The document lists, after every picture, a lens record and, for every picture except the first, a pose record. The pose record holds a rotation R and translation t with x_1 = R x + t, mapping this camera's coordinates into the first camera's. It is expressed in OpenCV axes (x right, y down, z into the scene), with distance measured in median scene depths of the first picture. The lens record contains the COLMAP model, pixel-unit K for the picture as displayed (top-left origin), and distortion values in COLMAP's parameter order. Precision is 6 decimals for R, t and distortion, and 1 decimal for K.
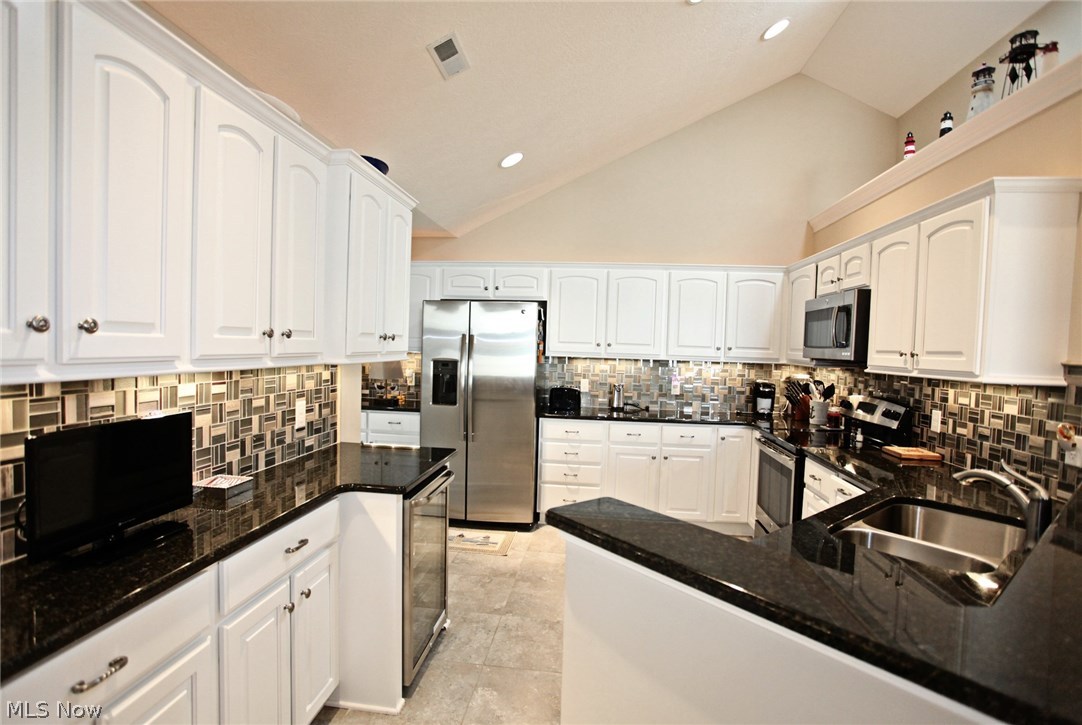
lens RADIAL K [[569.6, 0, 541.0], [0, 569.6, 362.5], [0, 0, 1]] dist [-0.004908, -0.000017]
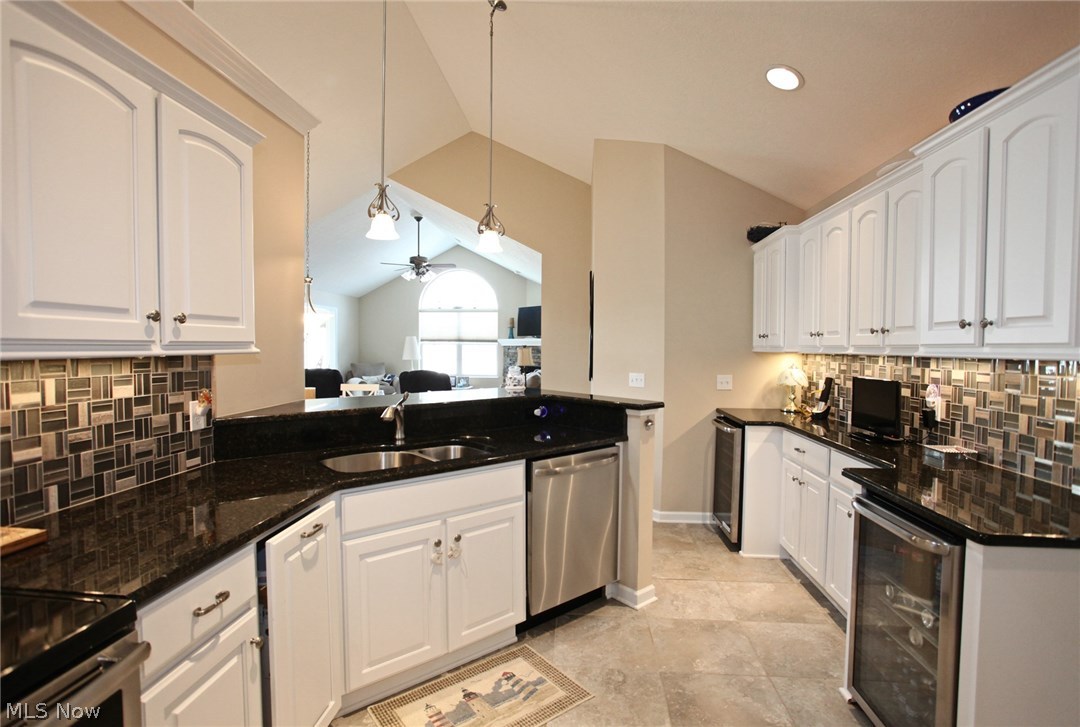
lens RADIAL K [[568.6, 0, 540.0], [0, 568.6, 363.5], [0, 0, 1]] dist [-0.004908, -0.000017]
pose [[-0.999088, -0.034913, -0.024567, 0.203889], [-0.036341, 0.997519, 0.060297, -0.012059], [0.022400, 0.061135, -0.997878, 1.168267]]
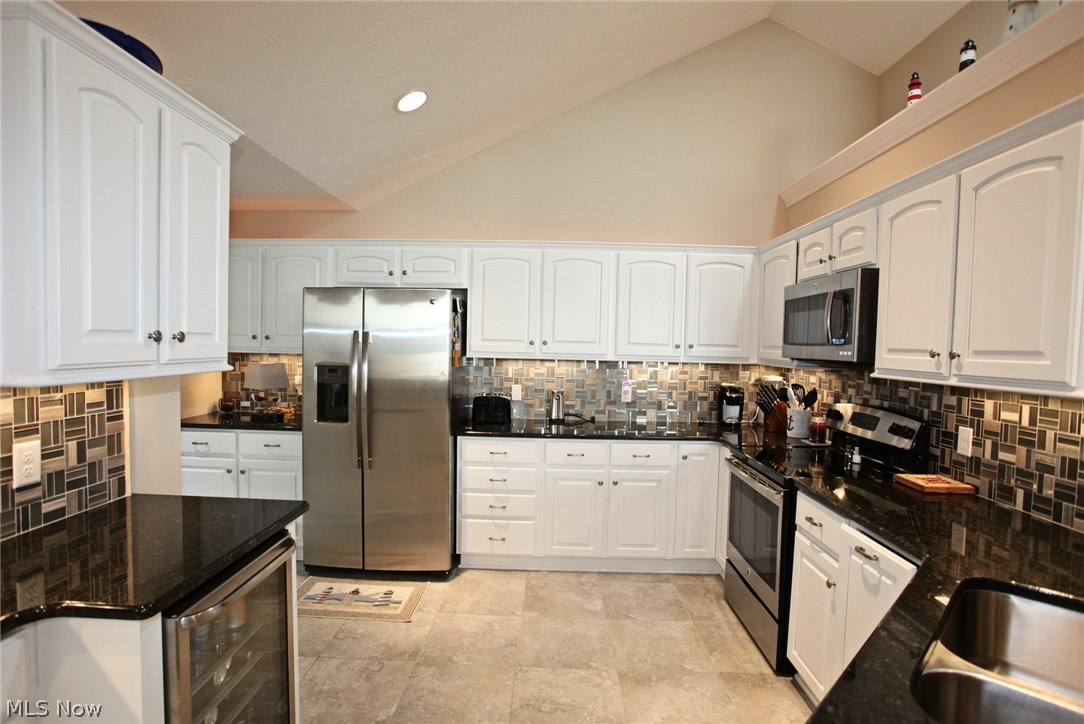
lens RADIAL K [[571.5, 0, 542.0], [0, 571.5, 362.0], [0, 0, 1]] dist [0.000546, -0.000333]
pose [[0.996178, -0.011346, 0.086609, 0.054449], [0.010835, 0.999921, 0.006375, -0.011088], [-0.086675, -0.005412, 0.996222, 0.233873]]
